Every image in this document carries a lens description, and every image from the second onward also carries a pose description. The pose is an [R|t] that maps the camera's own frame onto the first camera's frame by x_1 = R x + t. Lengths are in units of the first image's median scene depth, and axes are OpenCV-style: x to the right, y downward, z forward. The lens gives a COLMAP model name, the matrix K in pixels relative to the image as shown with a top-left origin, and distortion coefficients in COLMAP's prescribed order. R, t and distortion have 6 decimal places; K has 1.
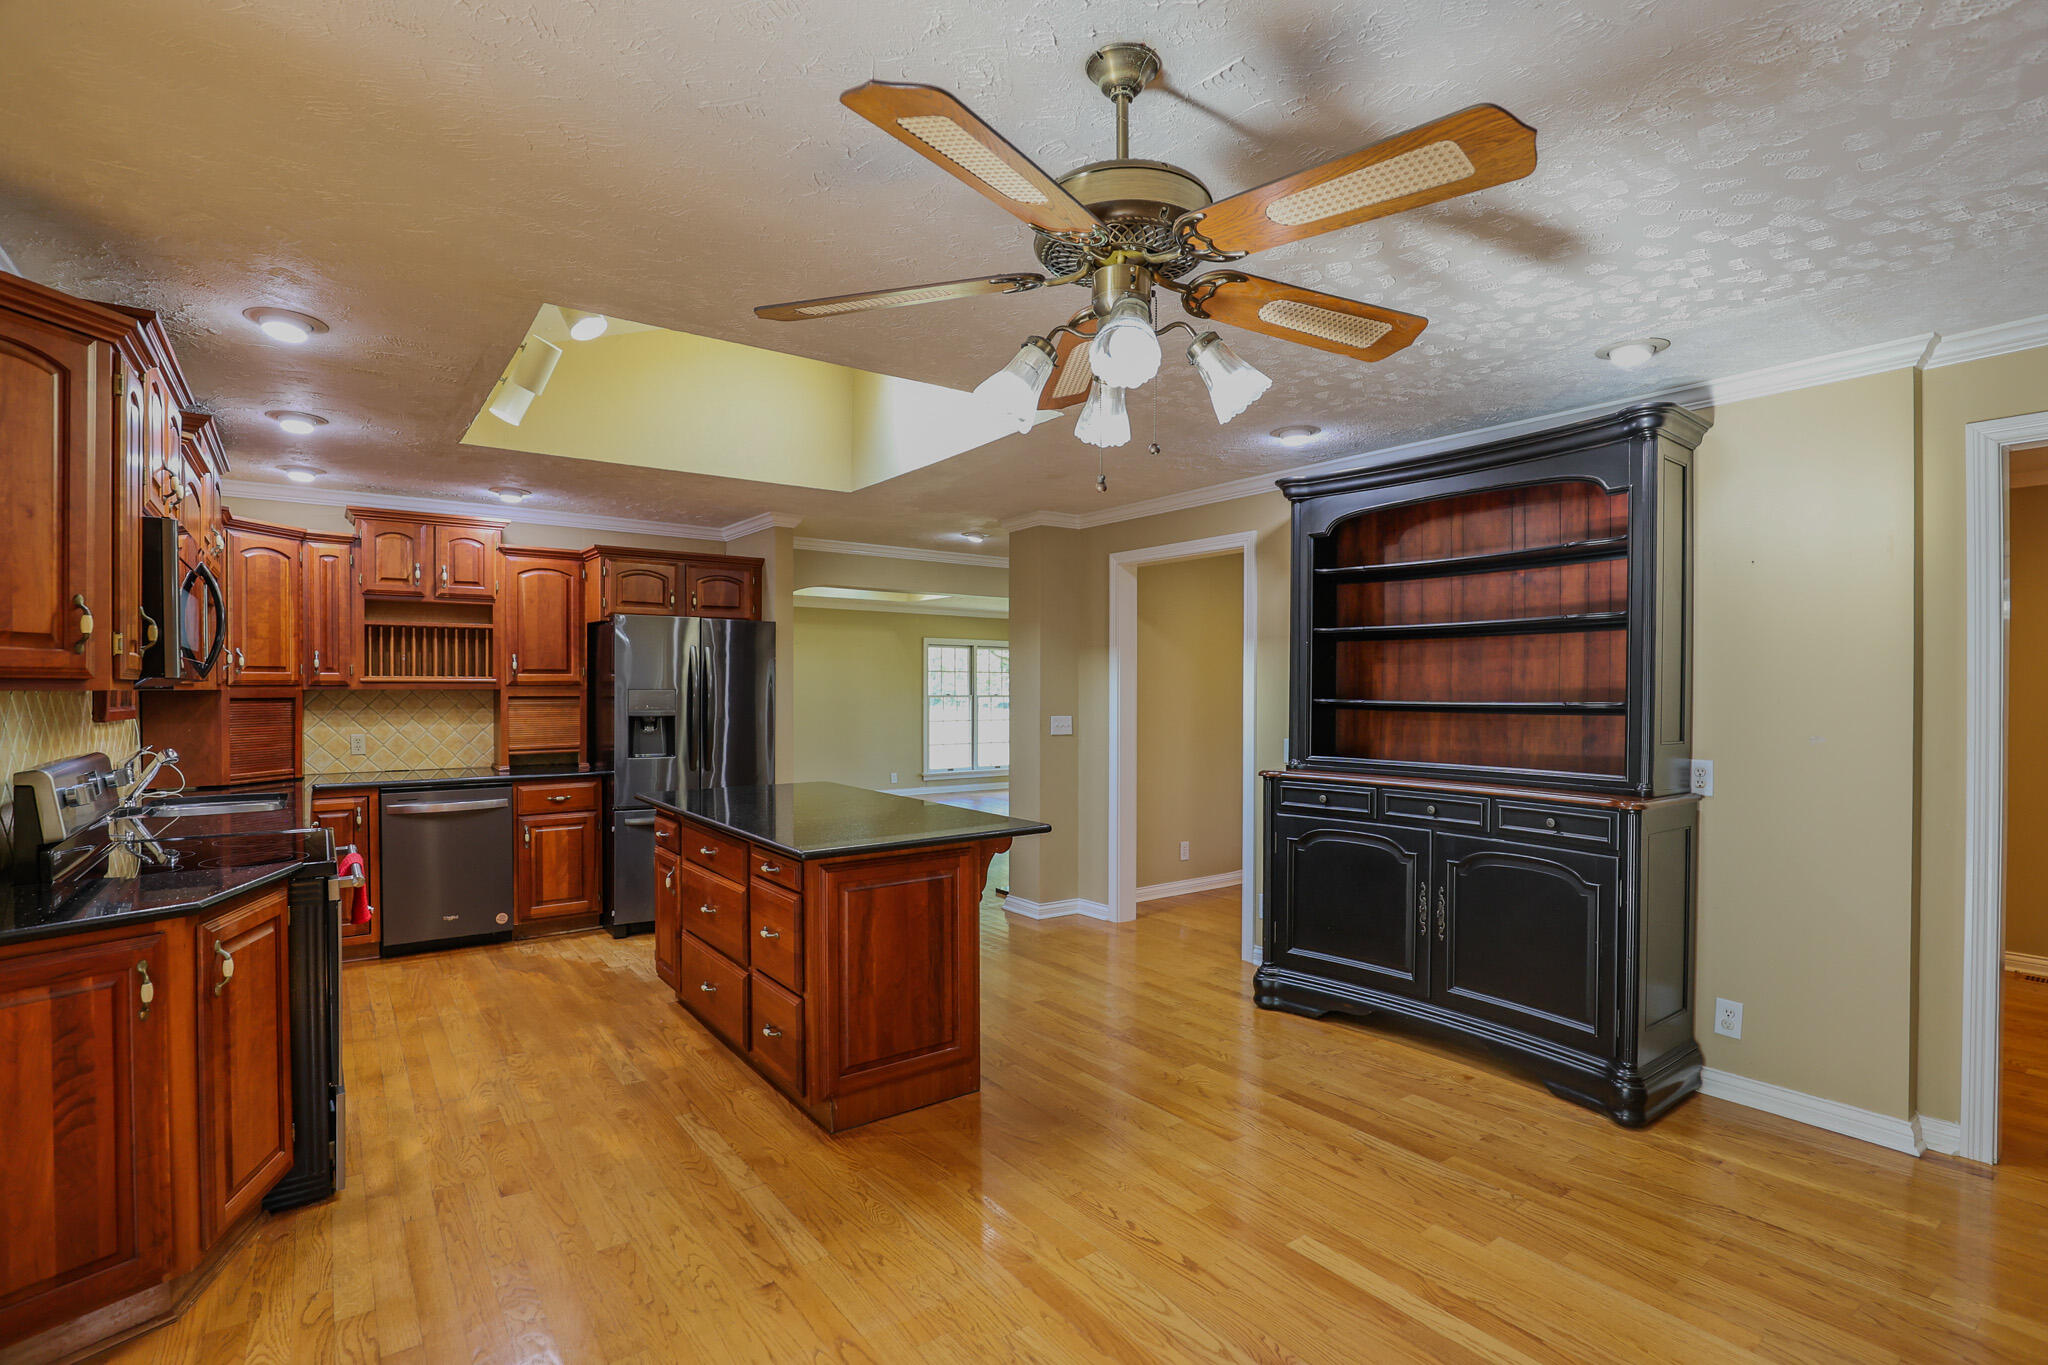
lens RADIAL K [[946.2, 0, 1027.6], [0, 946.2, 693.5], [0, 0, 1]] dist [-0.039481, 0.008901]
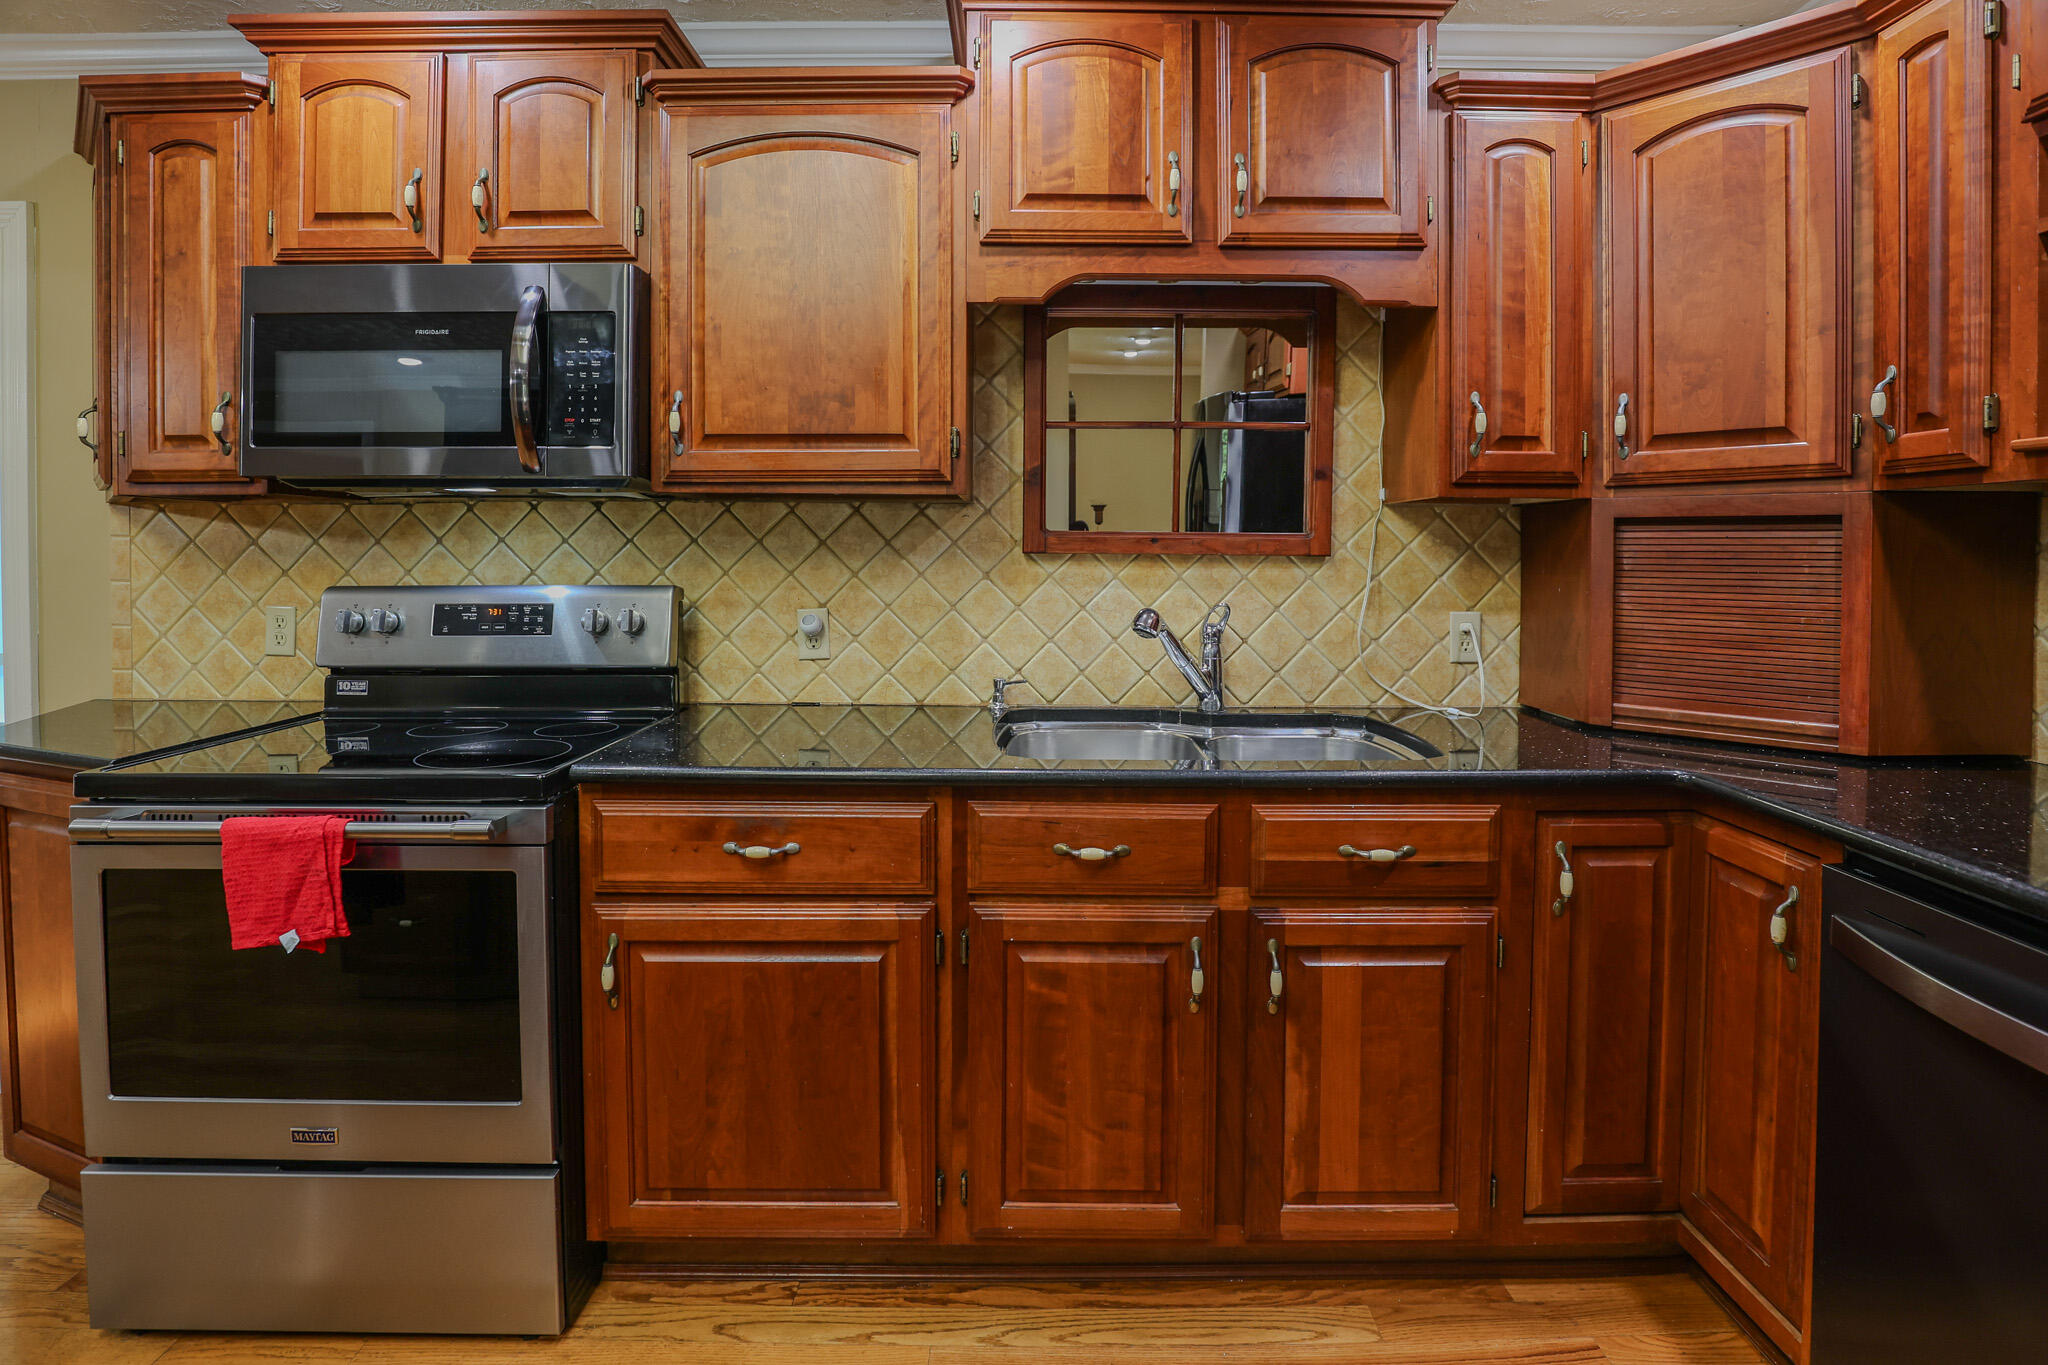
lens RADIAL K [[1015.3, 0, 1020.5], [0, 1015.3, 564.3], [0, 0, 1]] dist [-0.039538, 0.000202]
pose [[-0.604259, 0.009465, -0.796732, -0.349342], [-0.007045, 0.999827, 0.017221, 0.020060], [0.796757, 0.016019, -0.604088, 1.055294]]
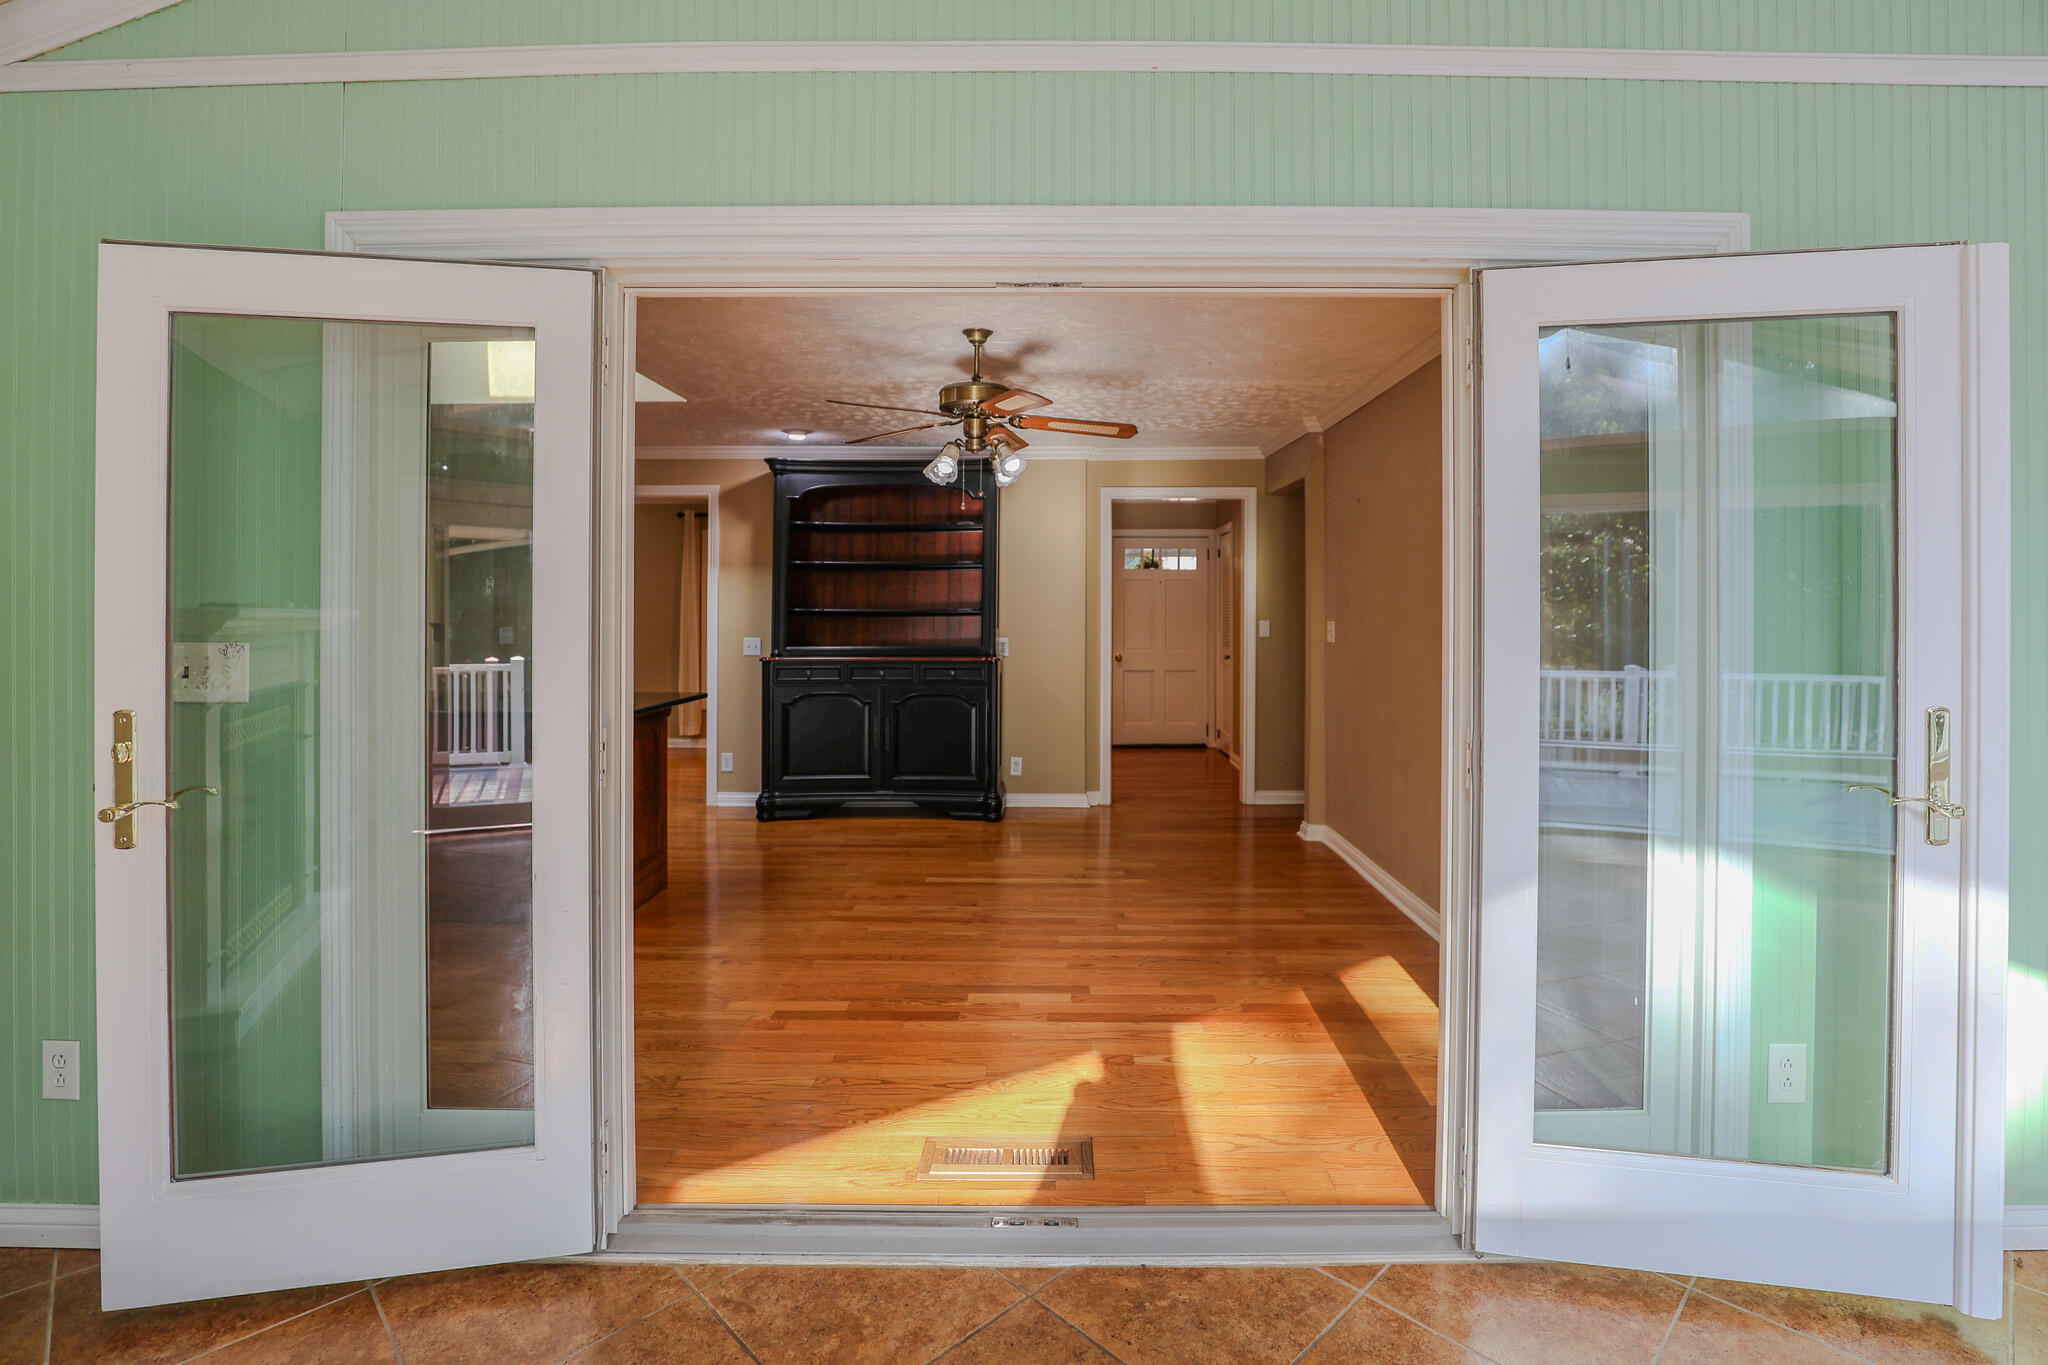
lens RADIAL K [[983.5, 0, 1037.8], [0, 983.5, 616.1], [0, 0, 1]] dist [-0.031159, 0.000609]
pose [[0.606507, 0.001756, 0.795076, -0.651517], [0.003530, 0.999982, -0.004901, 0.026054], [-0.795070, 0.005779, 0.606490, -0.236059]]
